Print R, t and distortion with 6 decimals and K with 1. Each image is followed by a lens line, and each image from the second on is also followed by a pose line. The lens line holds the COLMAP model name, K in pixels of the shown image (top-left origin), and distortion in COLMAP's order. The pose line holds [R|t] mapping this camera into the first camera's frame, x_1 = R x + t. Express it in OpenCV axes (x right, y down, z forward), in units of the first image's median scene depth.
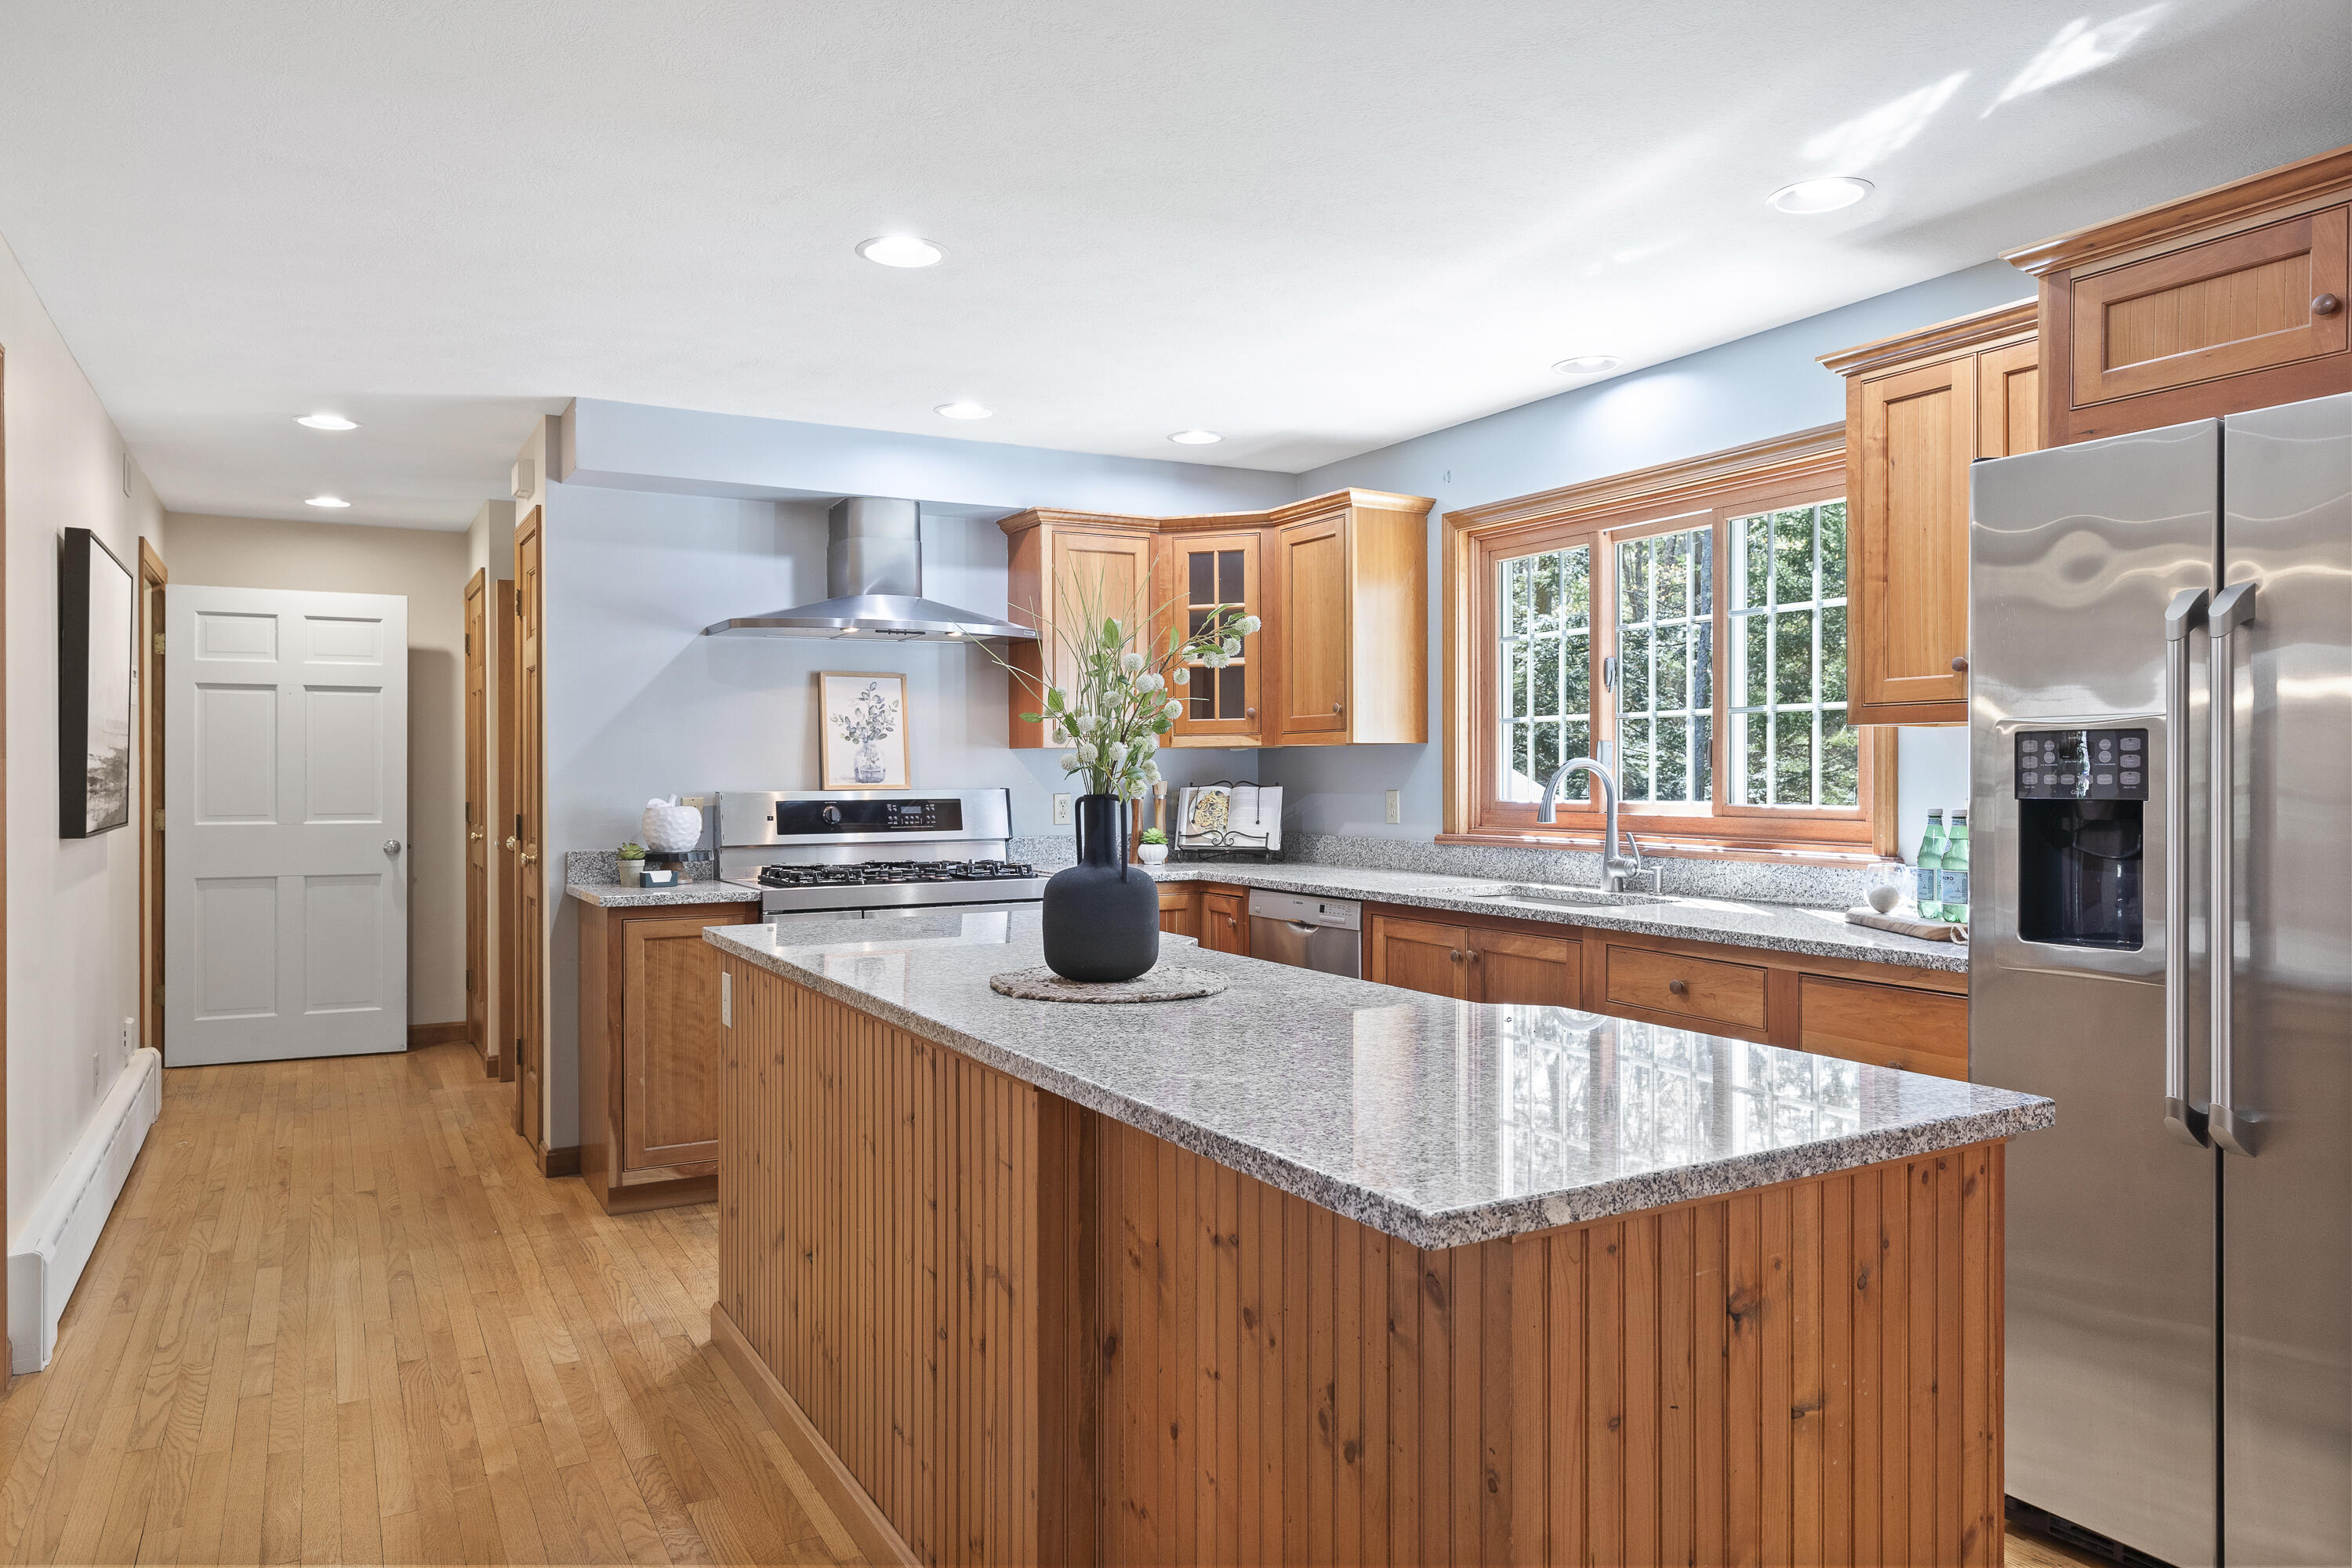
lens RADIAL K [[1534.4, 0, 1168.8], [0, 1534.4, 770.1], [0, 0, 1]] dist [0.001897, 0.004929]
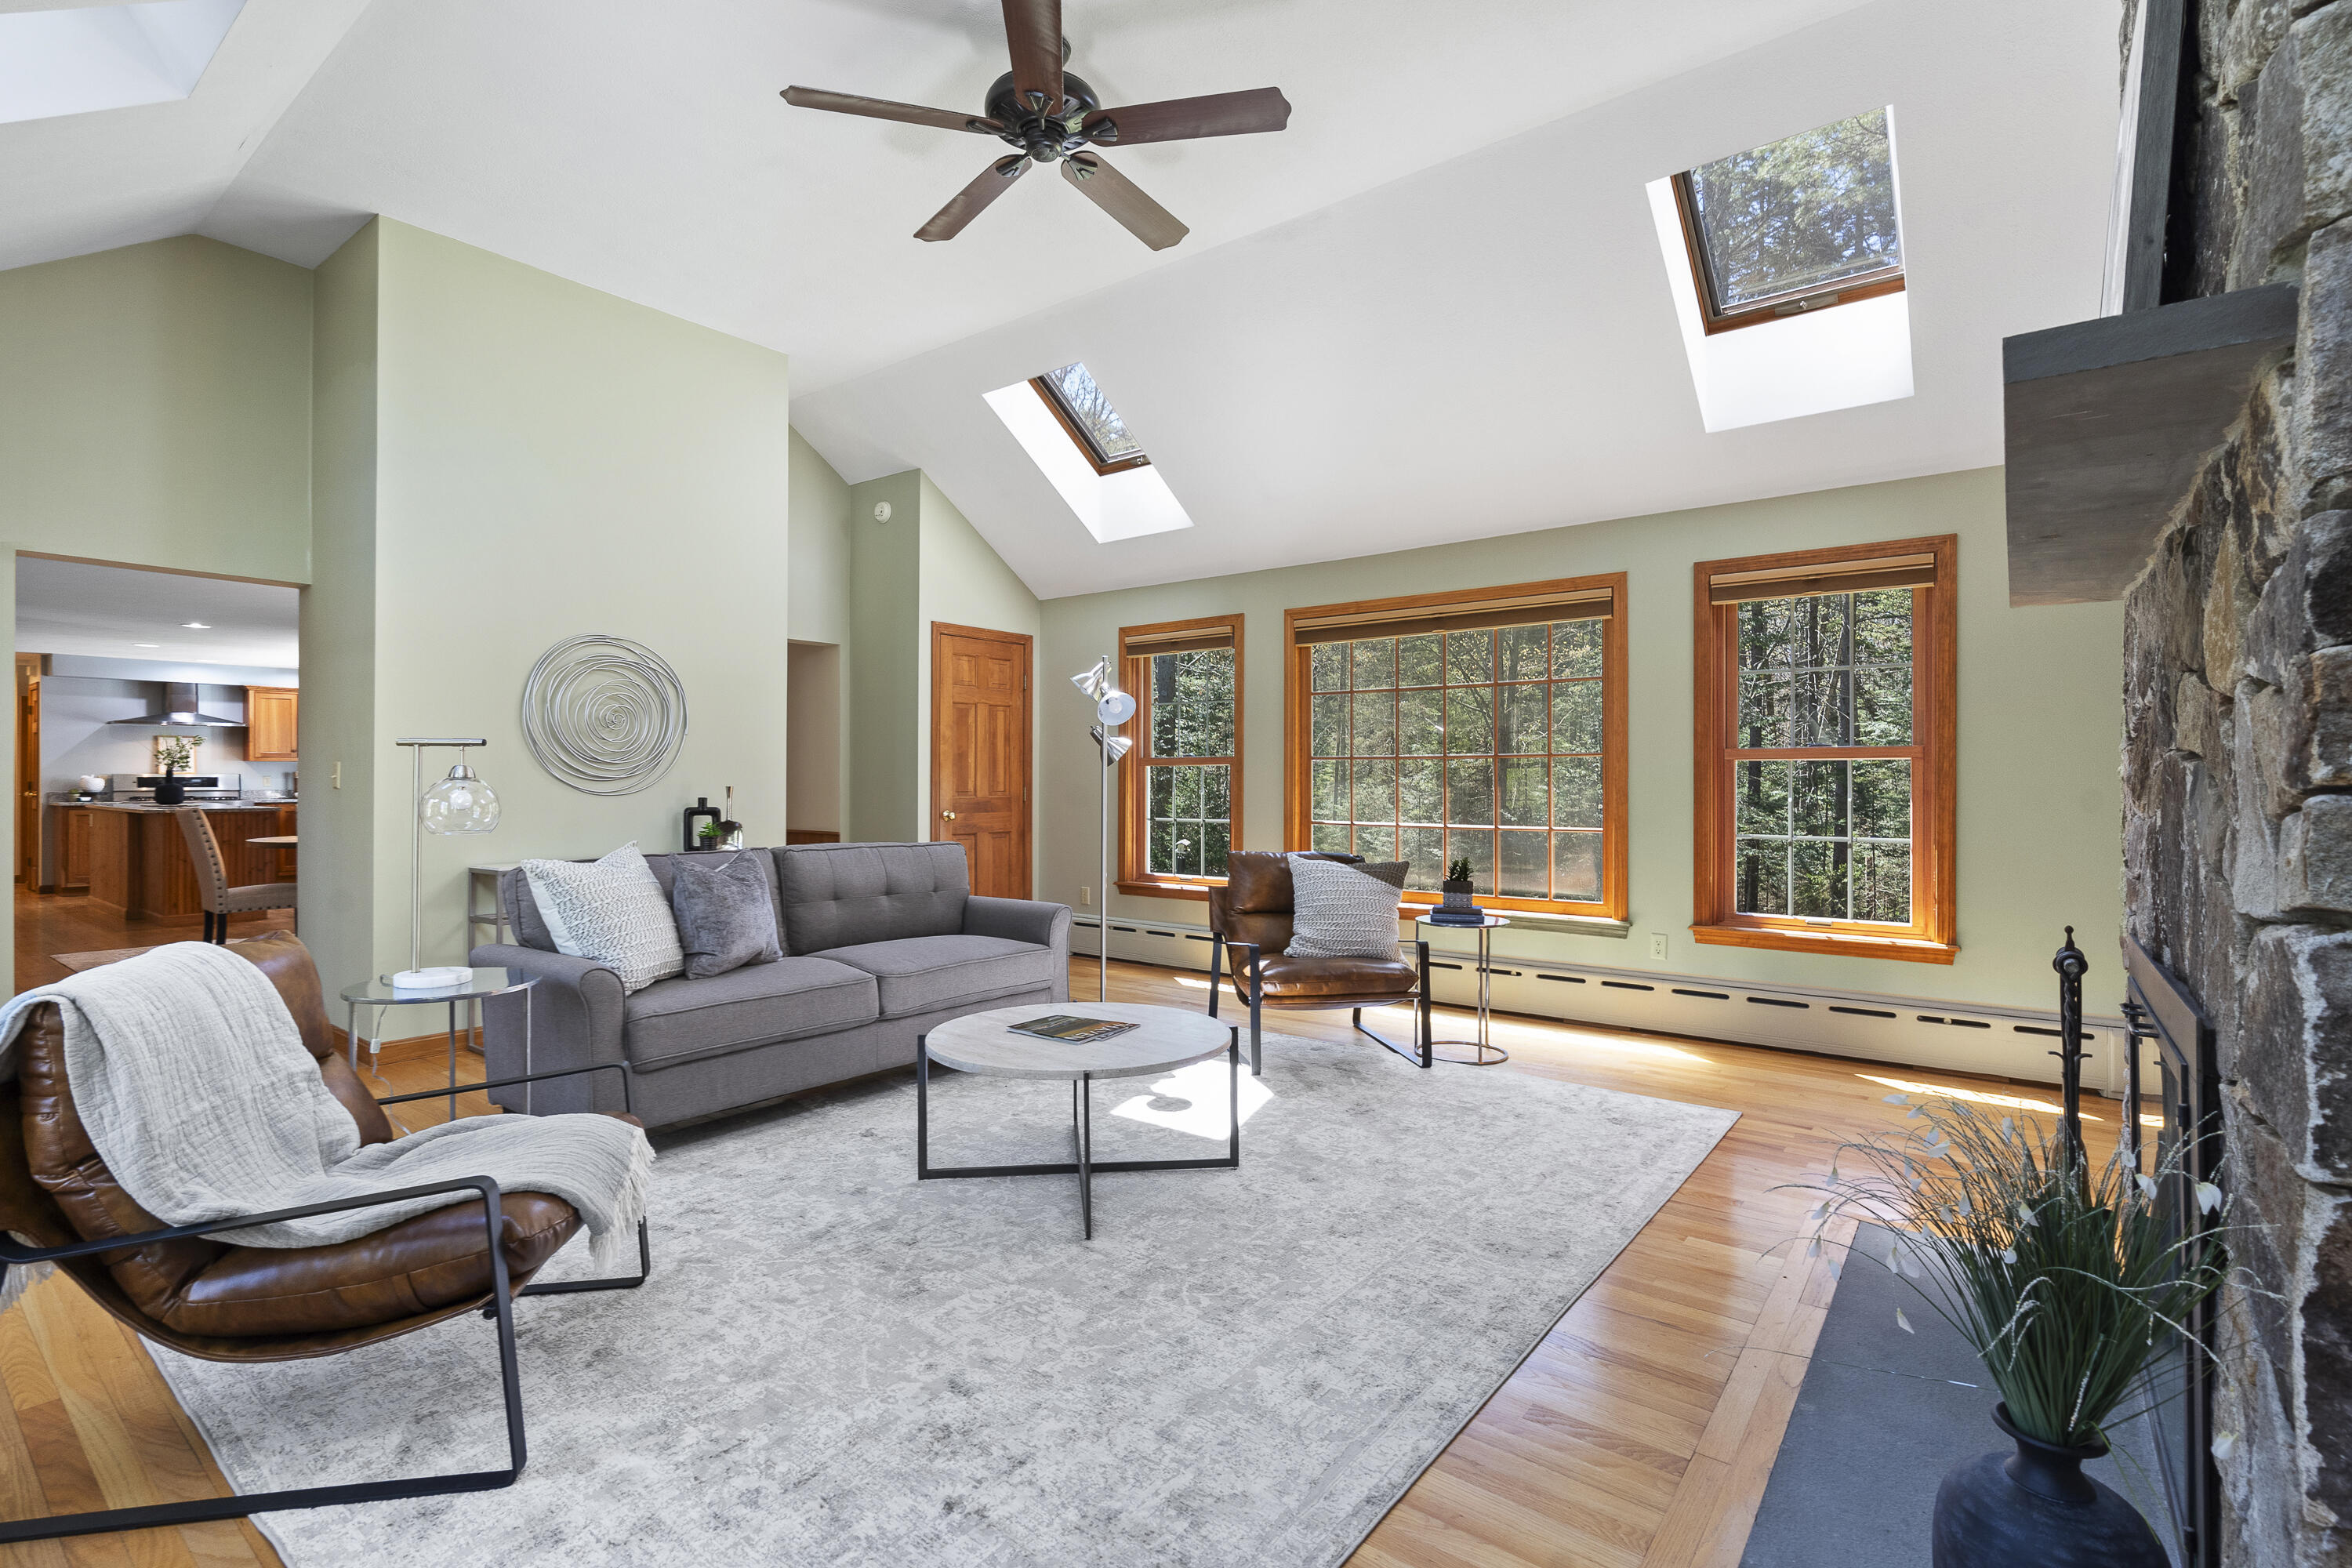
lens RADIAL K [[1073.5, 0, 1166.2], [0, 1073.5, 780.8], [0, 0, 1]] dist [-0.011782, 0.002045]
pose [[0.919179, 0.007203, 0.393775, 0.831300], [-0.007015, 0.999974, -0.001915, 0.017569], [-0.393778, -0.001002, 0.919205, -1.850415]]
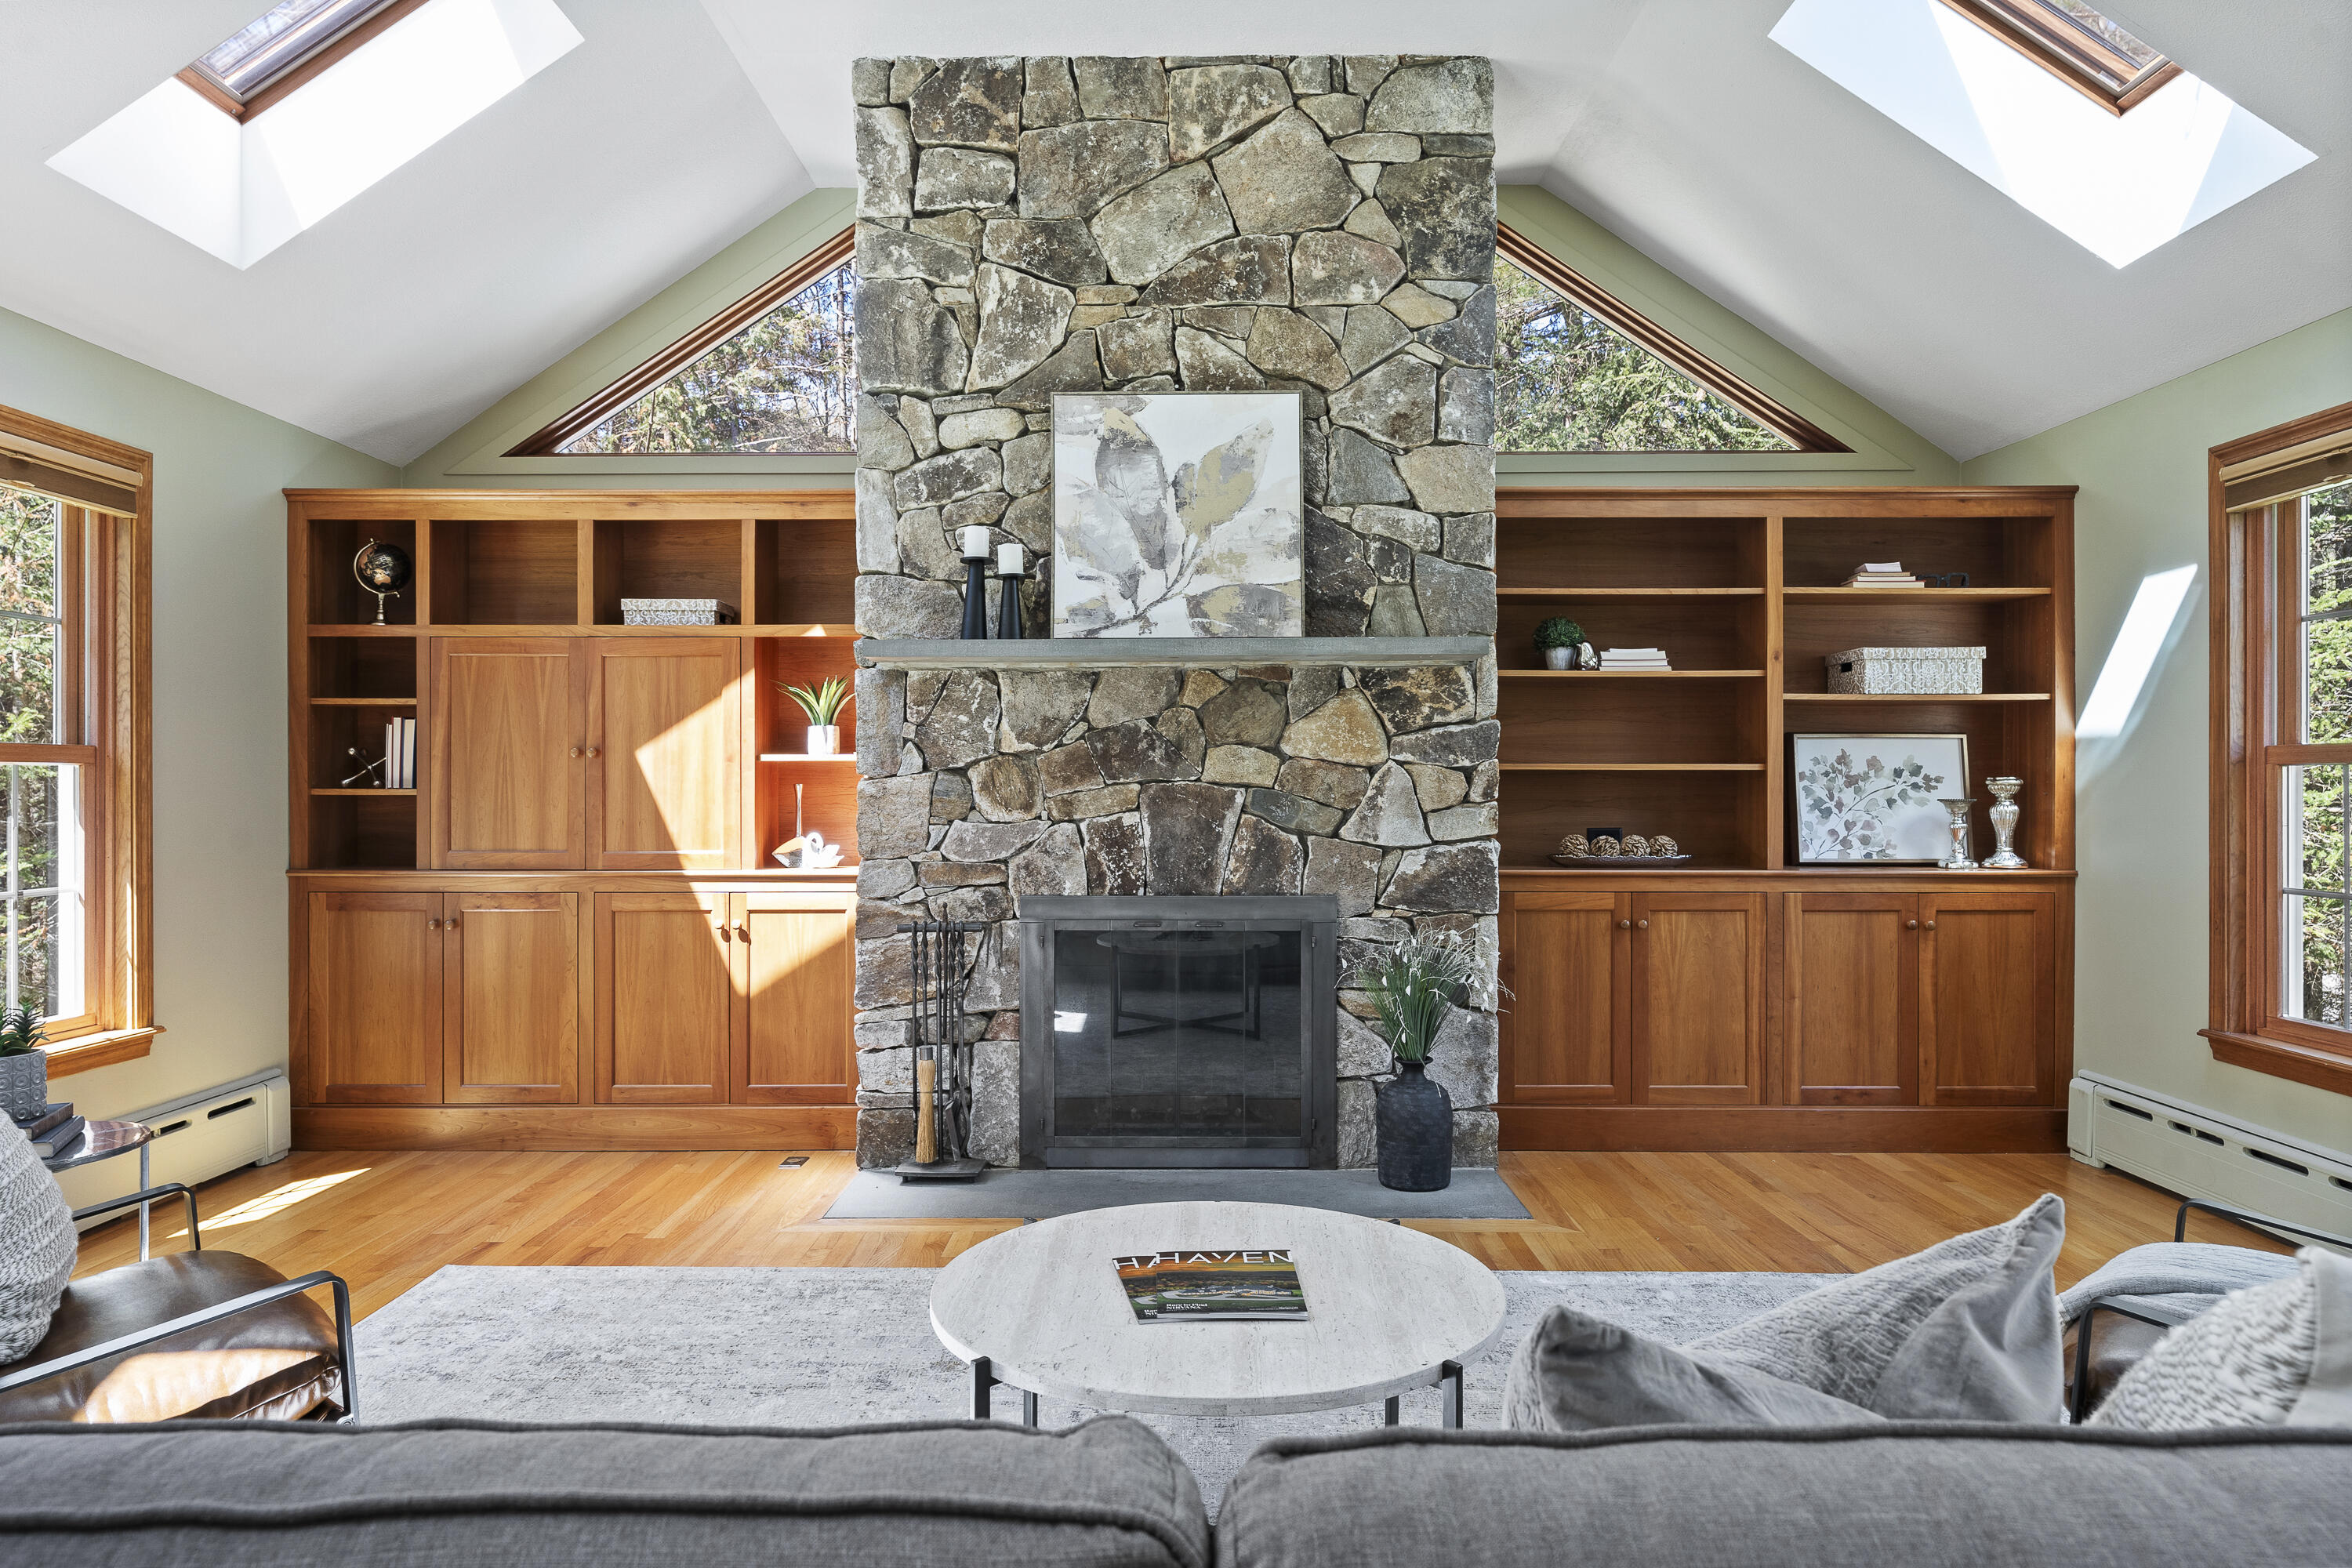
lens RADIAL K [[1498.7, 0, 1160.0], [0, 1498.7, 794.7], [0, 0, 1]] dist [-0.008756, 0.001191]
pose [[-0.865888, -0.002233, 0.500233, 0.665992], [-0.002082, 0.999997, 0.000858, 0.011372], [-0.500234, -0.000298, -0.865890, -0.704918]]
